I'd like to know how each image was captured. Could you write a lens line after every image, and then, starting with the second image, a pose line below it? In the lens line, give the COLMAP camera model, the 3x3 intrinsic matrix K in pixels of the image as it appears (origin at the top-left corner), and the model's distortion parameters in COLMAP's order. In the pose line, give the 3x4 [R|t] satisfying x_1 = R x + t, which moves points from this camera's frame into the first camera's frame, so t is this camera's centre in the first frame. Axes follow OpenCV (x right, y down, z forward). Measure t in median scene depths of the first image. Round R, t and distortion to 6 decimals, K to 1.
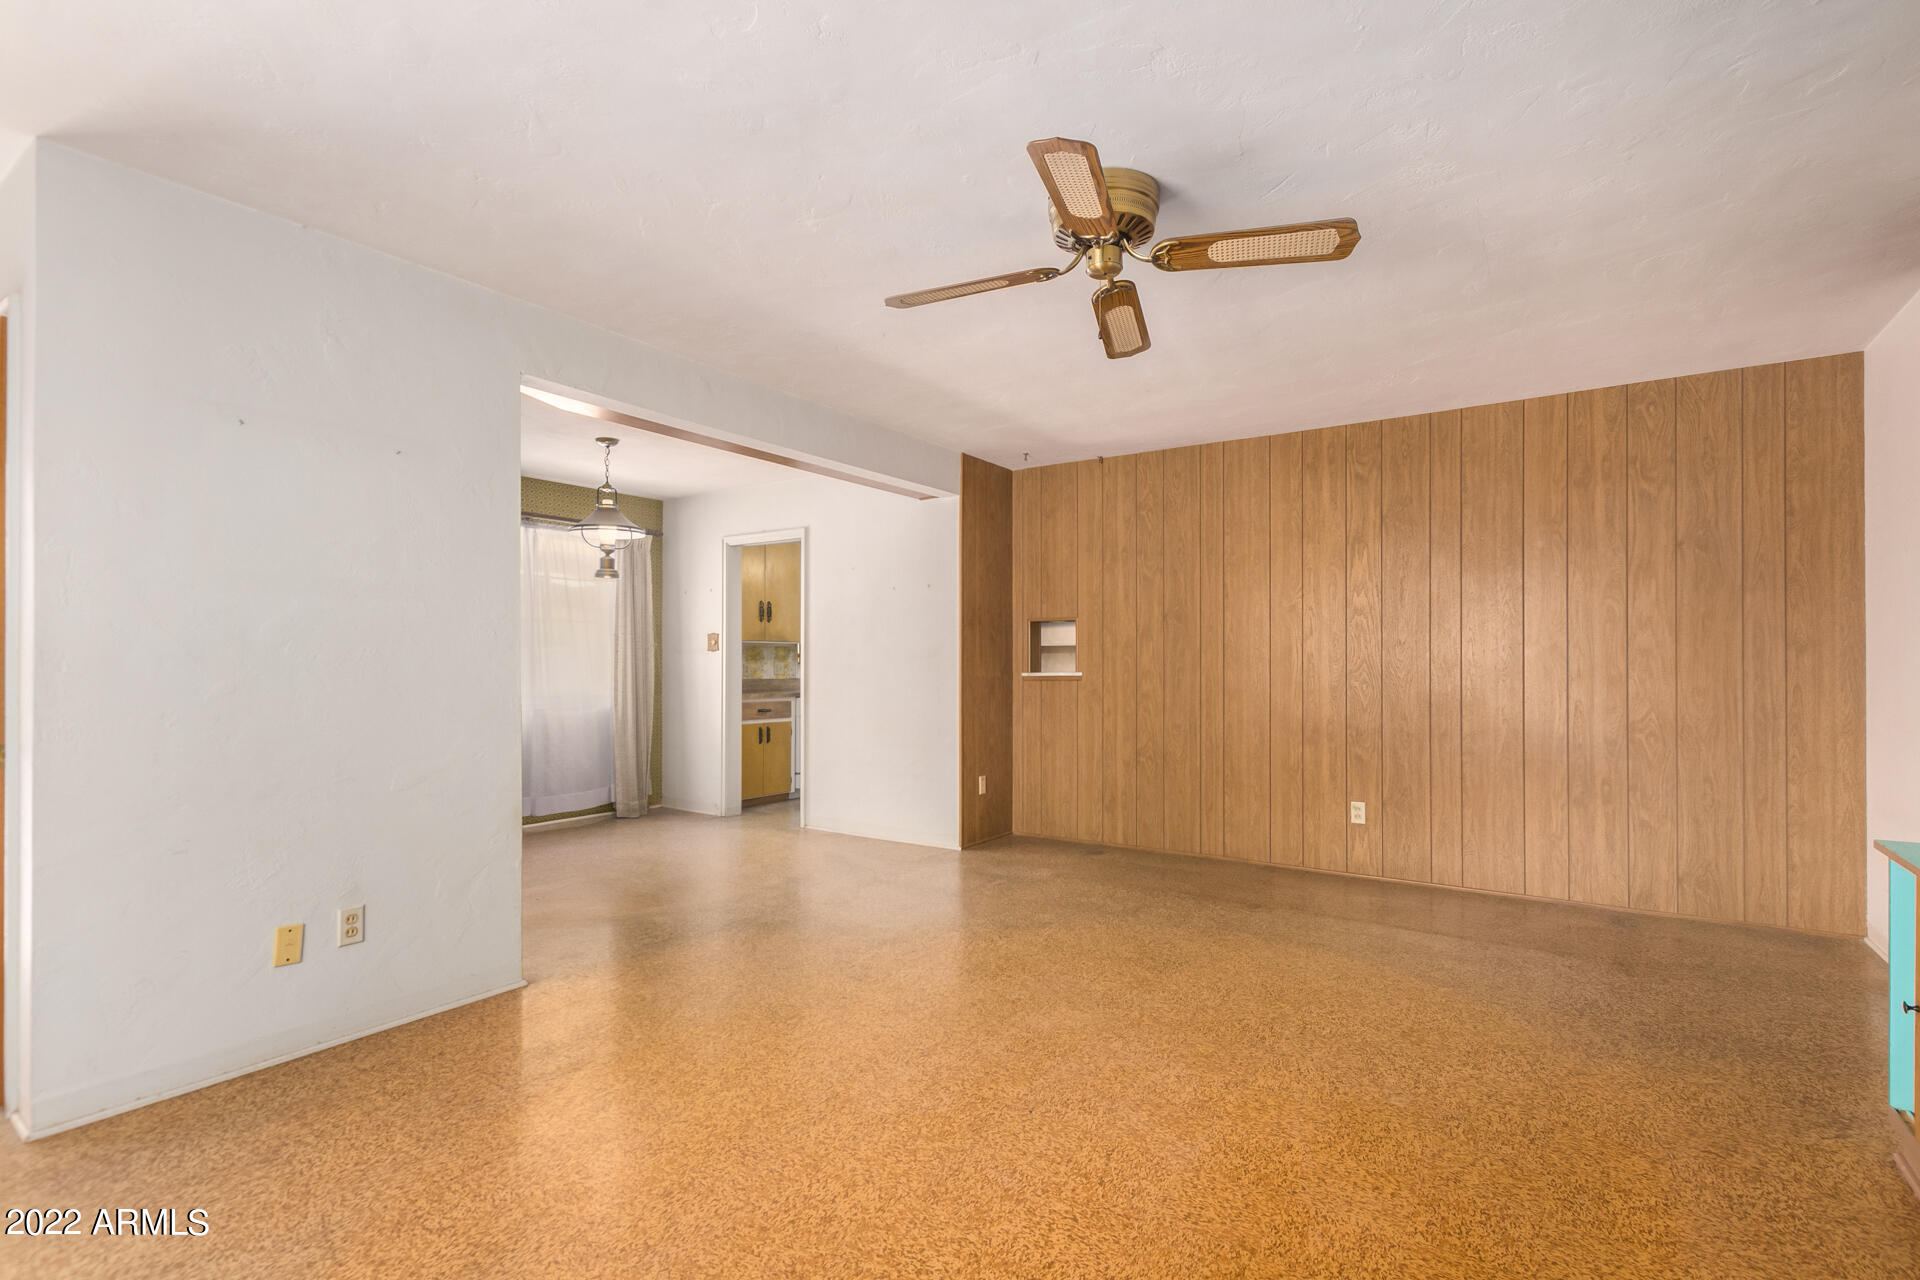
lens RADIAL K [[885.1, 0, 971.6], [0, 885.1, 644.8], [0, 0, 1]] dist [0.010705, -0.005422]
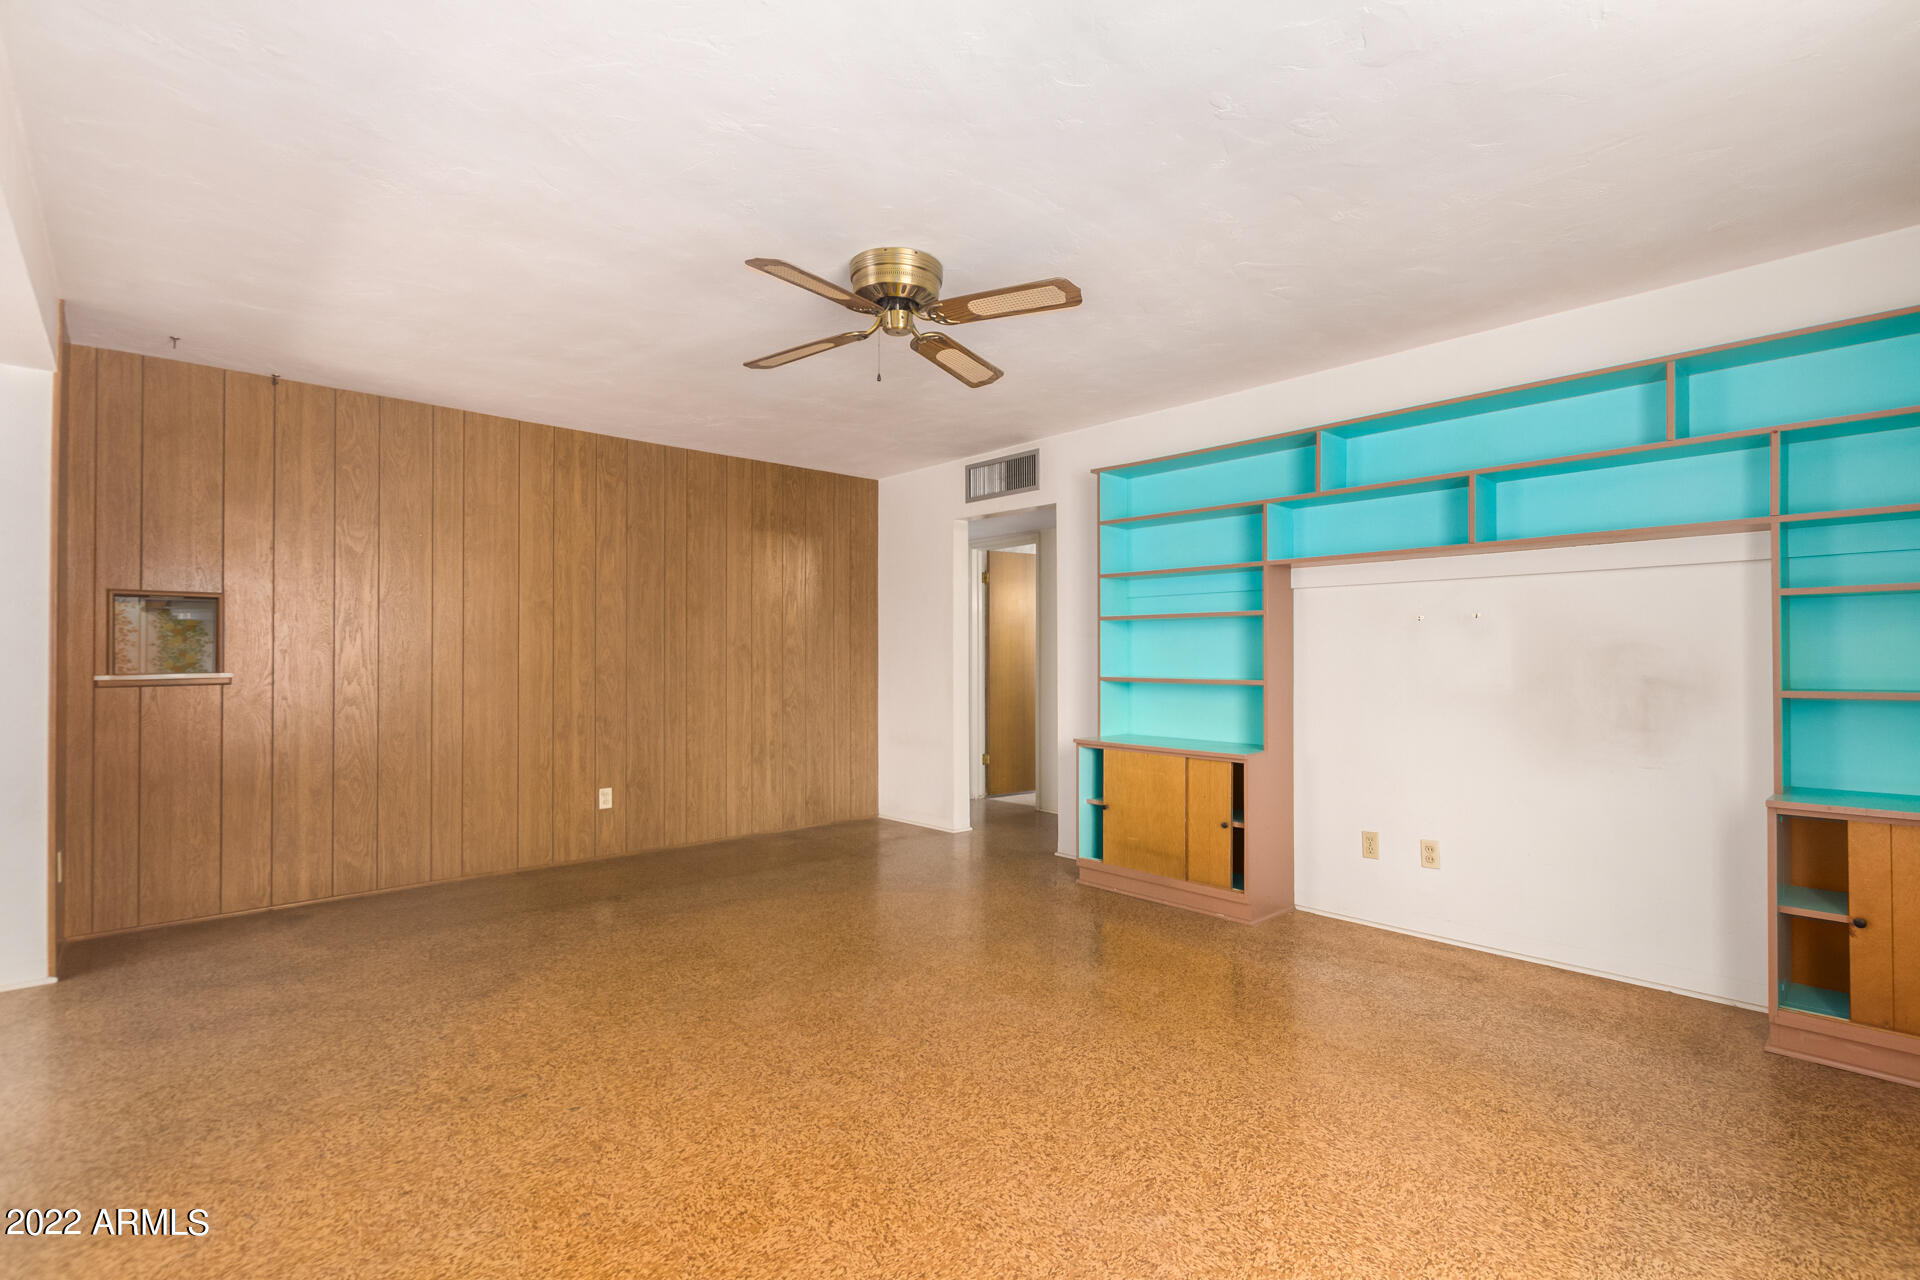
lens RADIAL K [[885.1, 0, 972.4], [0, 885.1, 639.3], [0, 0, 1]] dist [0.010705, -0.005422]
pose [[0.230885, 0.020687, 0.972761, -0.565892], [-0.017731, 0.999697, -0.017051, 0.008364], [-0.972820, -0.013311, 0.231182, 0.359515]]
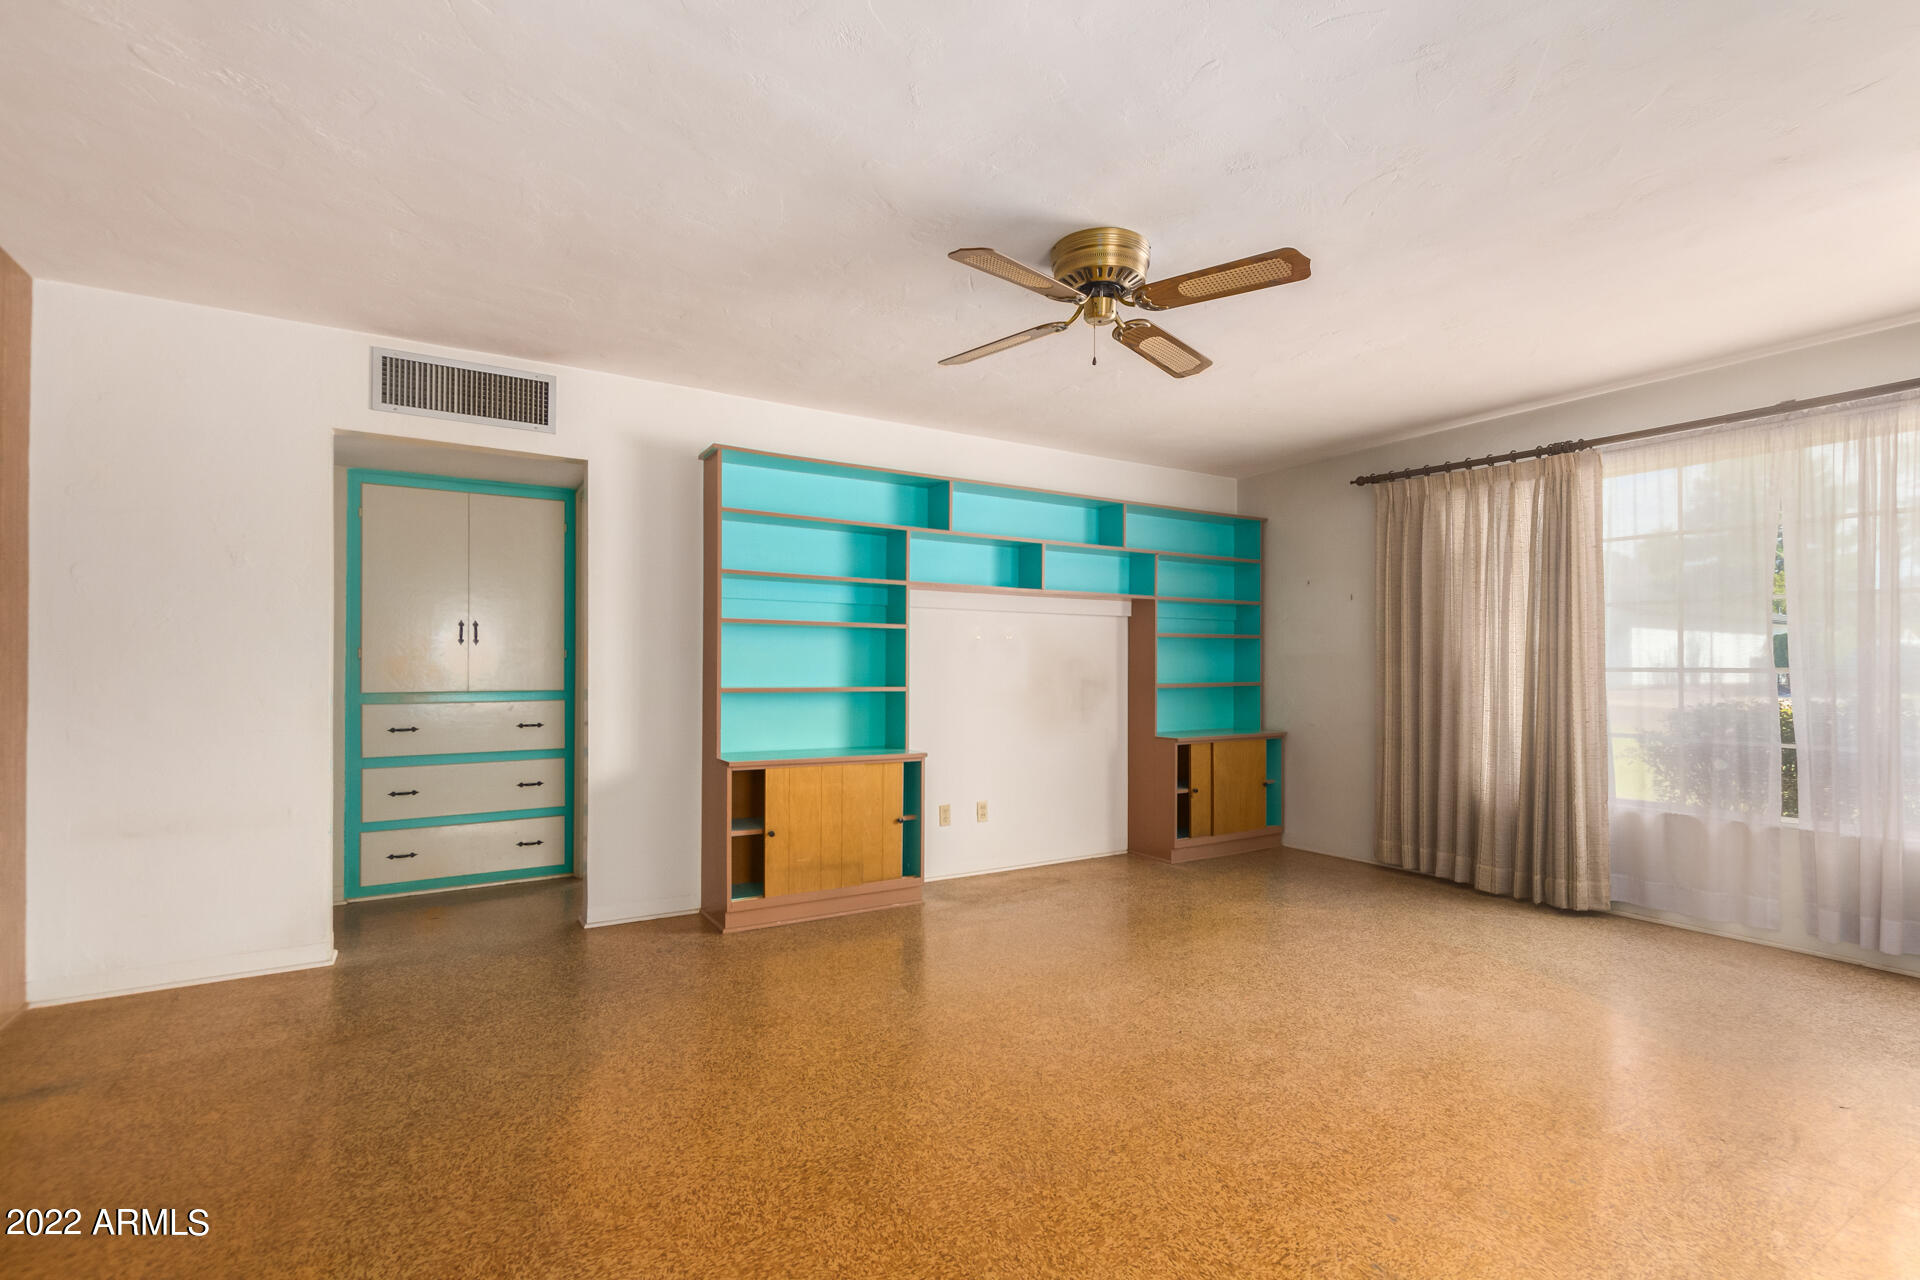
lens RADIAL K [[885.1, 0, 972.6], [0, 885.1, 652.3], [0, 0, 1]] dist [0.010705, -0.005422]
pose [[-0.911728, 0.003965, 0.410775, -0.094423], [-0.010983, 0.999361, -0.034022, 0.024079], [-0.410648, -0.035530, -0.911102, 1.194715]]
